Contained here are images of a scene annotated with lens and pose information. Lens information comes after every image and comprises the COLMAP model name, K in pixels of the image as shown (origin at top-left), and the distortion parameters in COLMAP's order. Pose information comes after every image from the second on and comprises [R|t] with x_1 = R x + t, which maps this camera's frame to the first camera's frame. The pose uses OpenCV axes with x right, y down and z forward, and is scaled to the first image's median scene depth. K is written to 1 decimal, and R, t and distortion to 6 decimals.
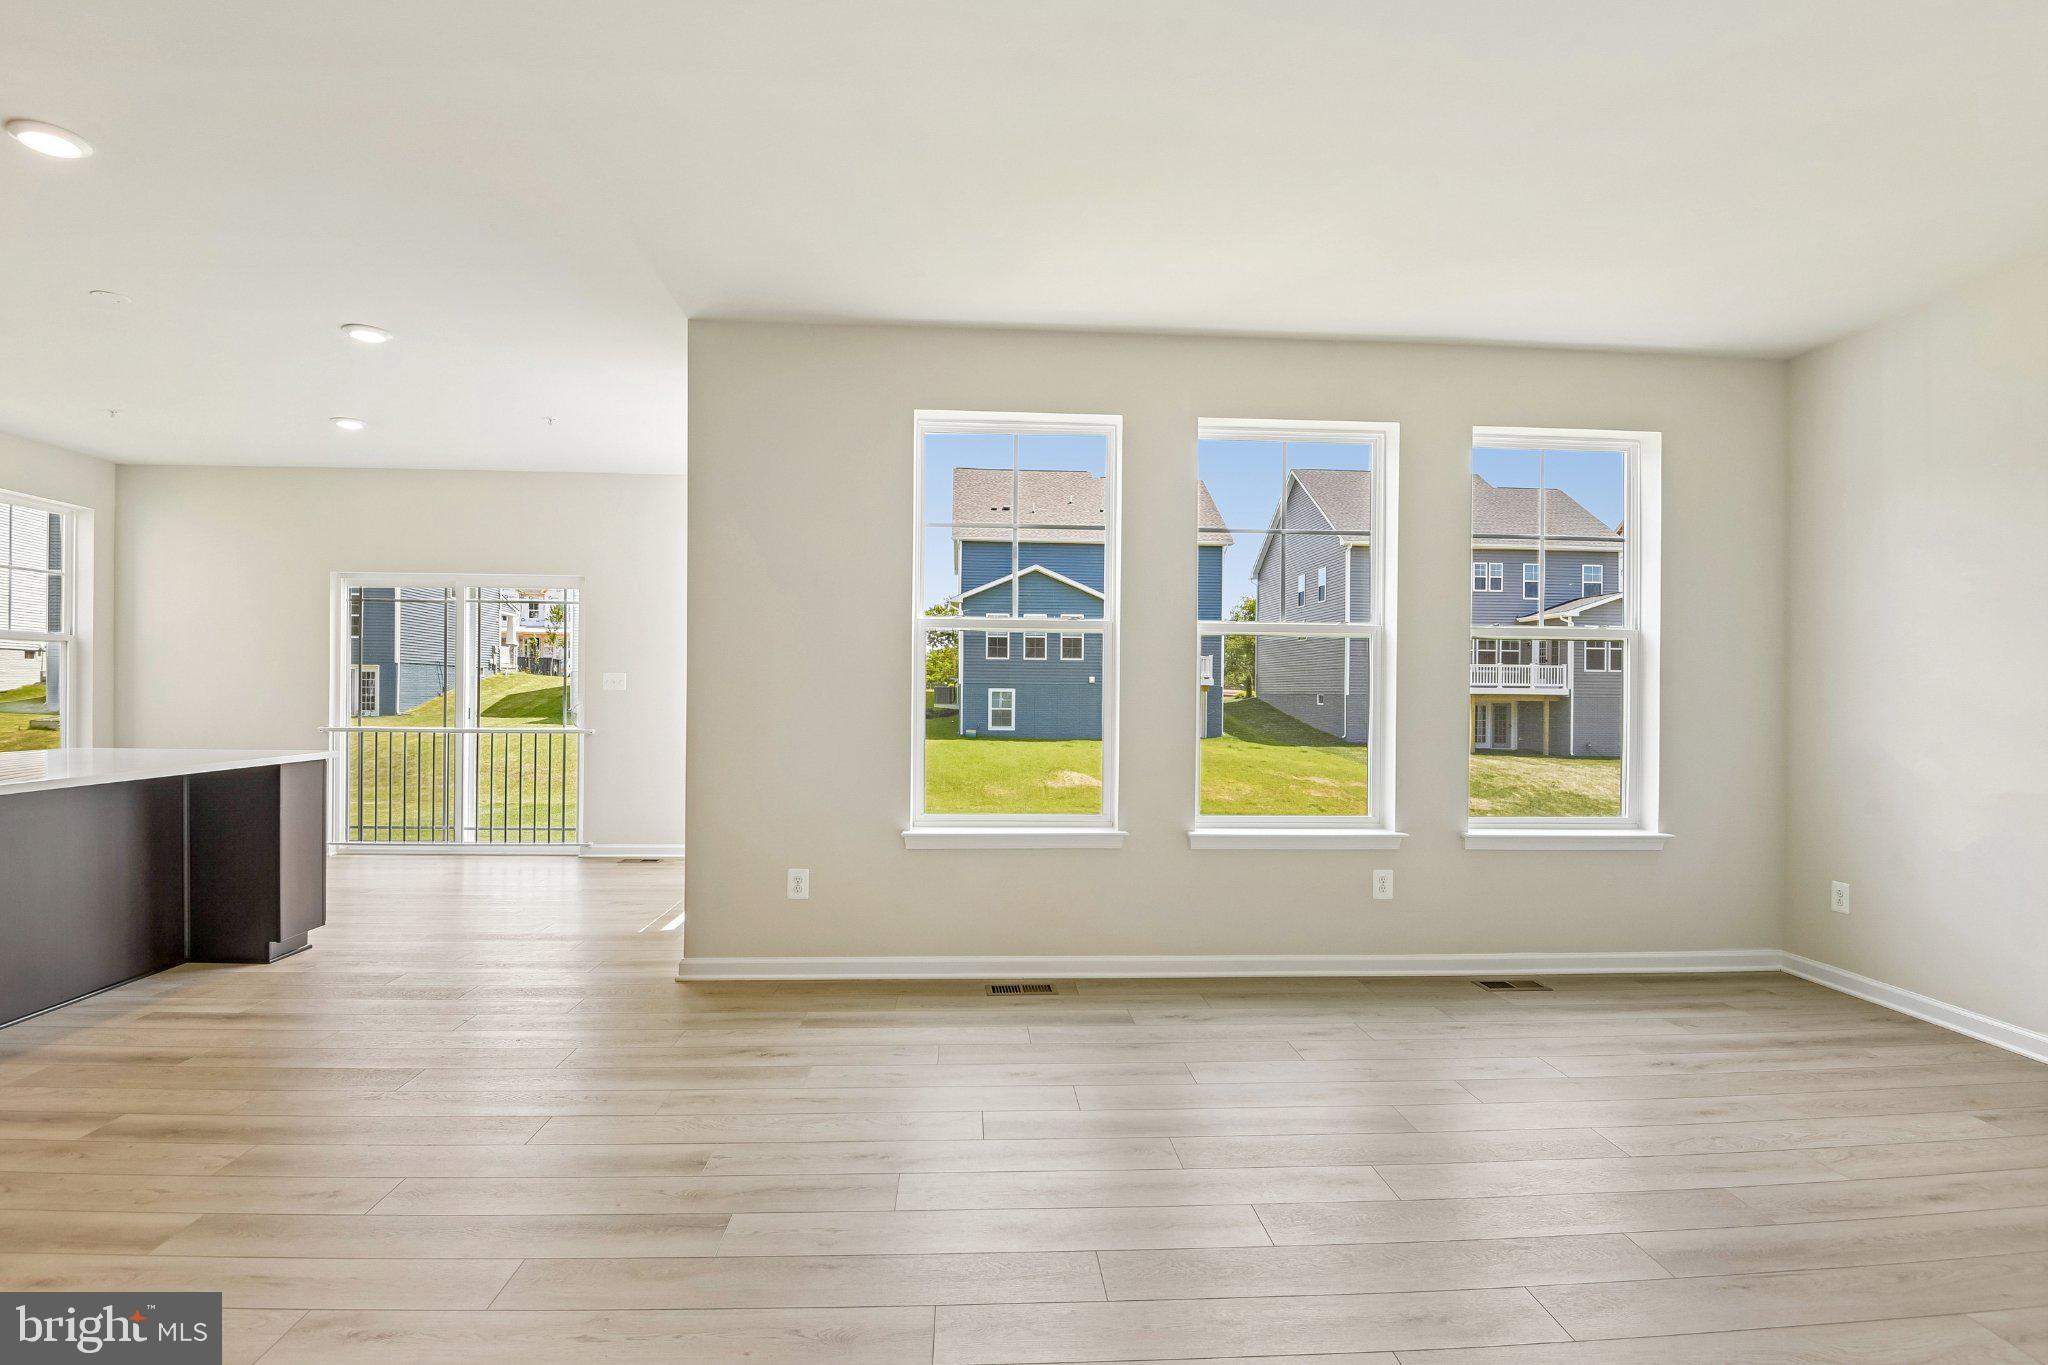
lens RADIAL K [[982.5, 0, 1028.5], [0, 982.5, 689.0], [0, 0, 1]] dist [-0.012911, -0.012448]
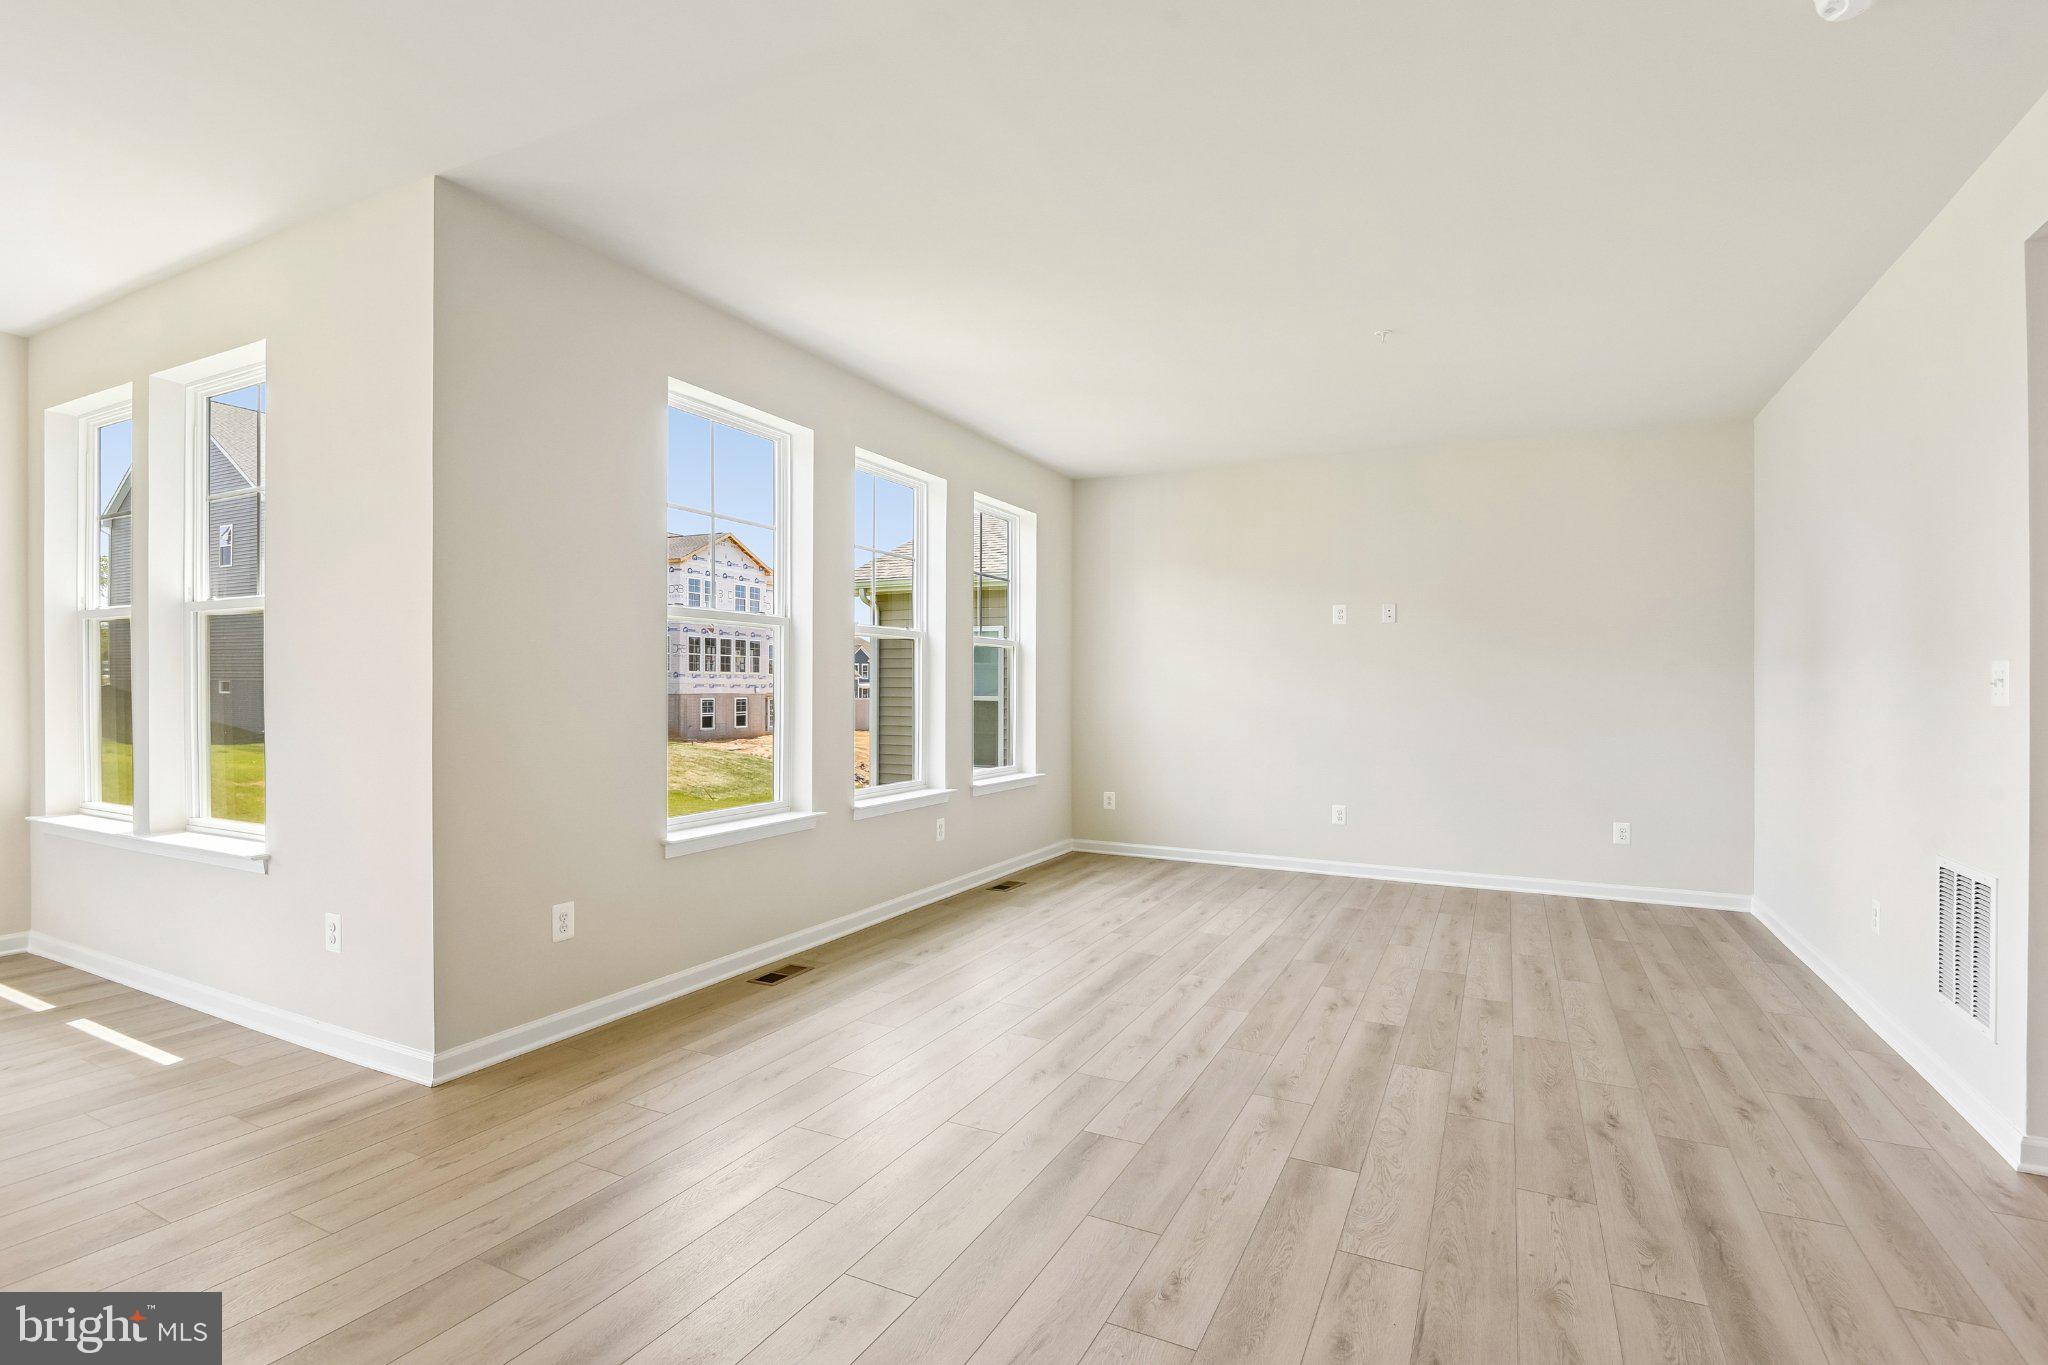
lens RADIAL K [[982.5, 0, 1019.0], [0, 982.5, 686.3], [0, 0, 1]] dist [-0.012911, -0.012448]
pose [[0.500563, -0.008745, 0.865656, -0.750895], [-0.002701, 0.999928, 0.011664, -0.008875], [-0.865696, -0.008177, 0.500503, 0.261881]]
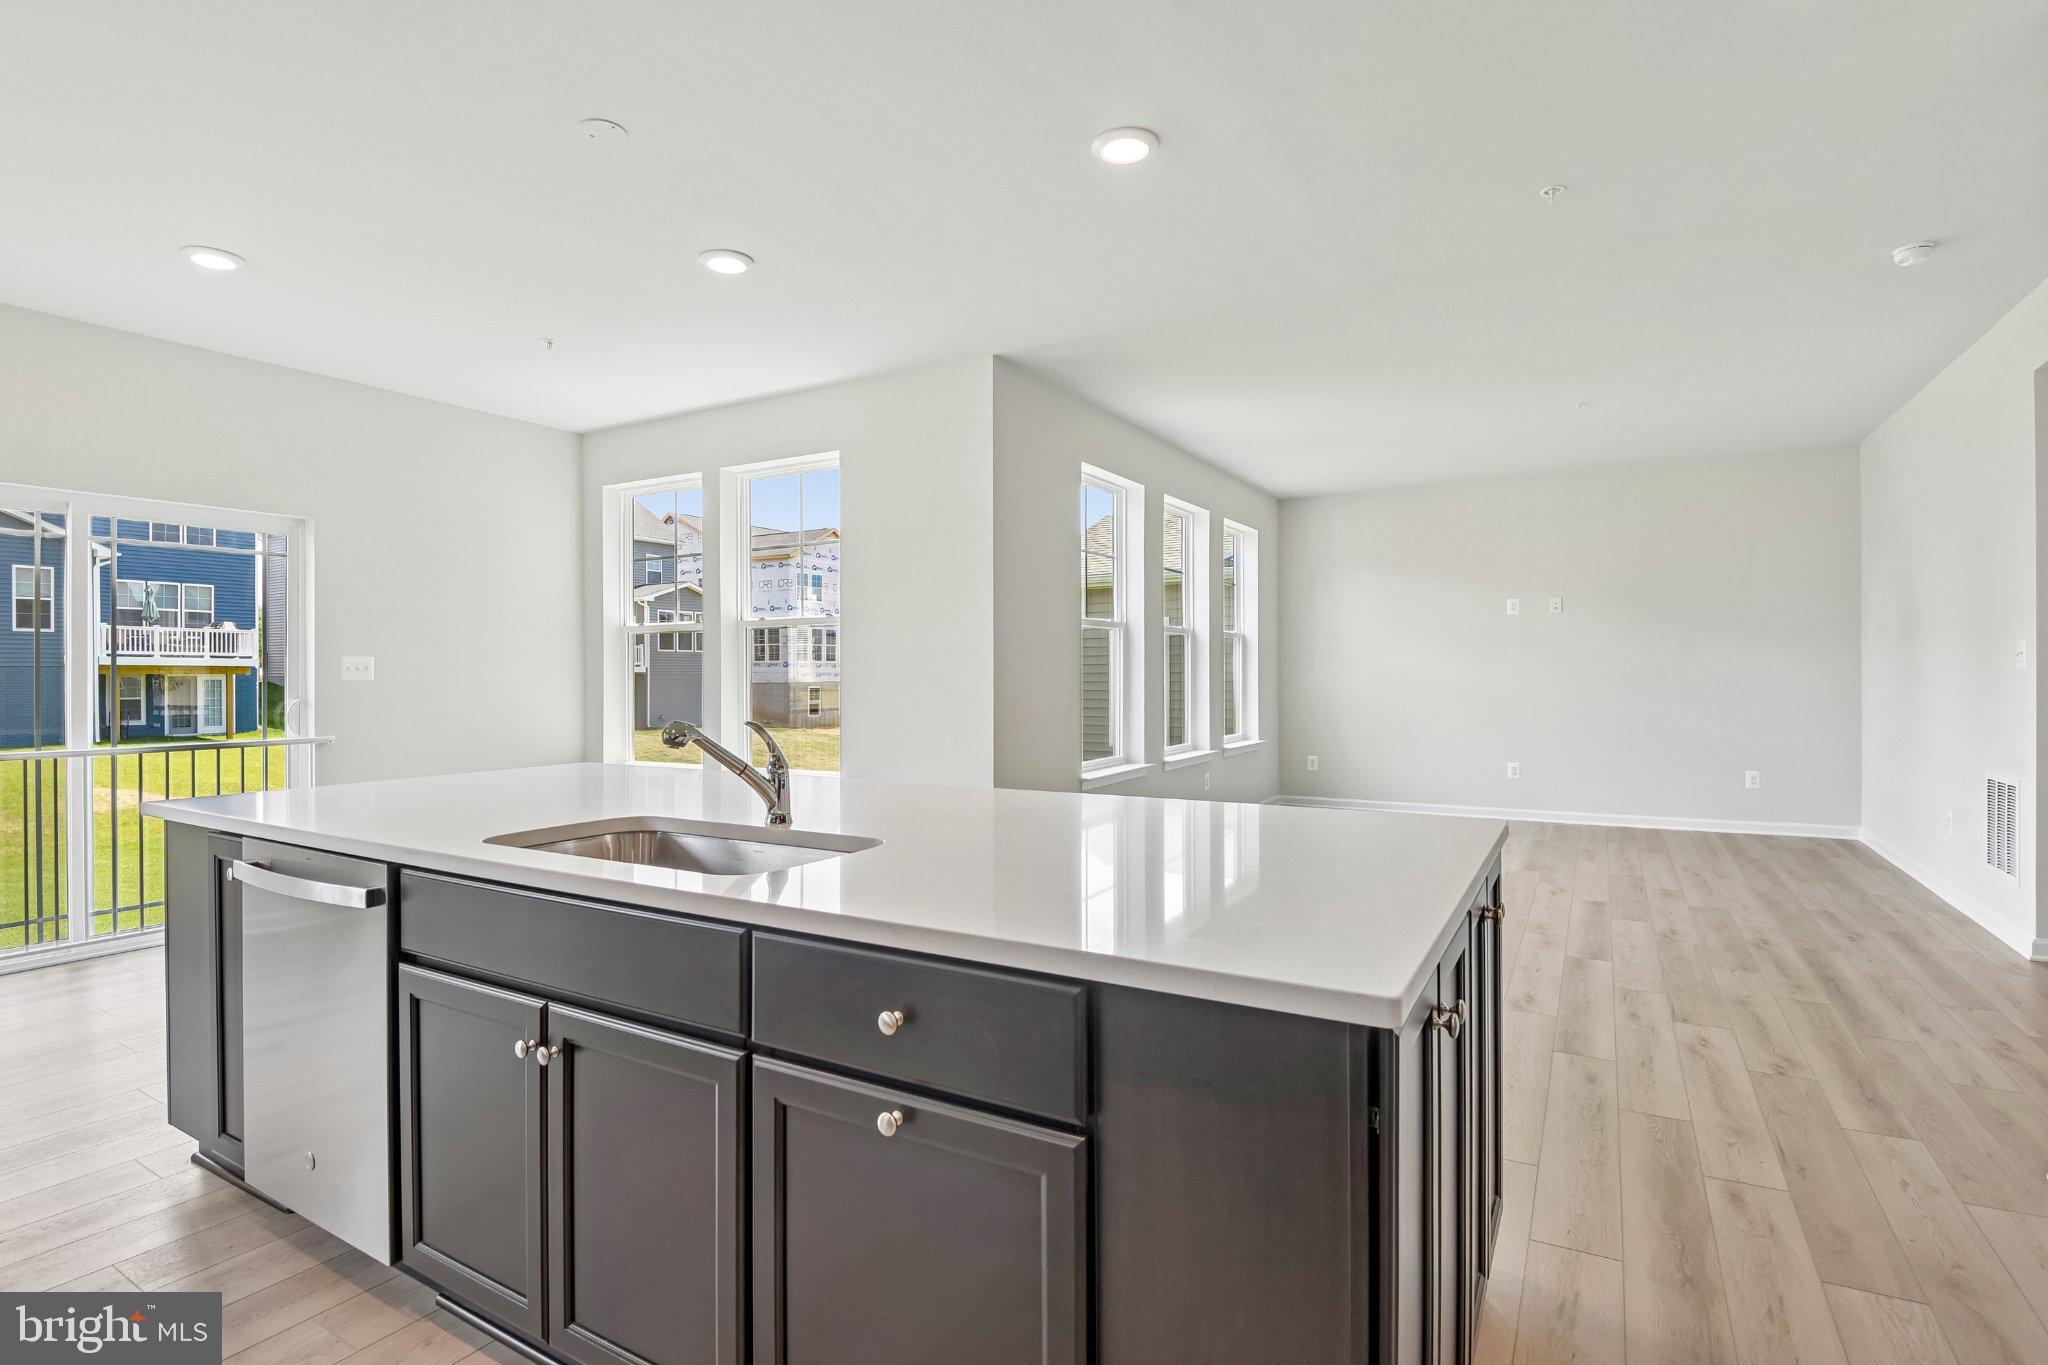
lens RADIAL K [[982.5, 0, 1044.9], [0, 982.5, 686.1], [0, 0, 1]] dist [-0.012911, -0.012448]
pose [[0.548927, -0.031878, 0.835262, -1.266077], [0.016676, 0.999491, 0.027187, -0.019505], [-0.835704, -0.000995, 0.549179, 0.316268]]
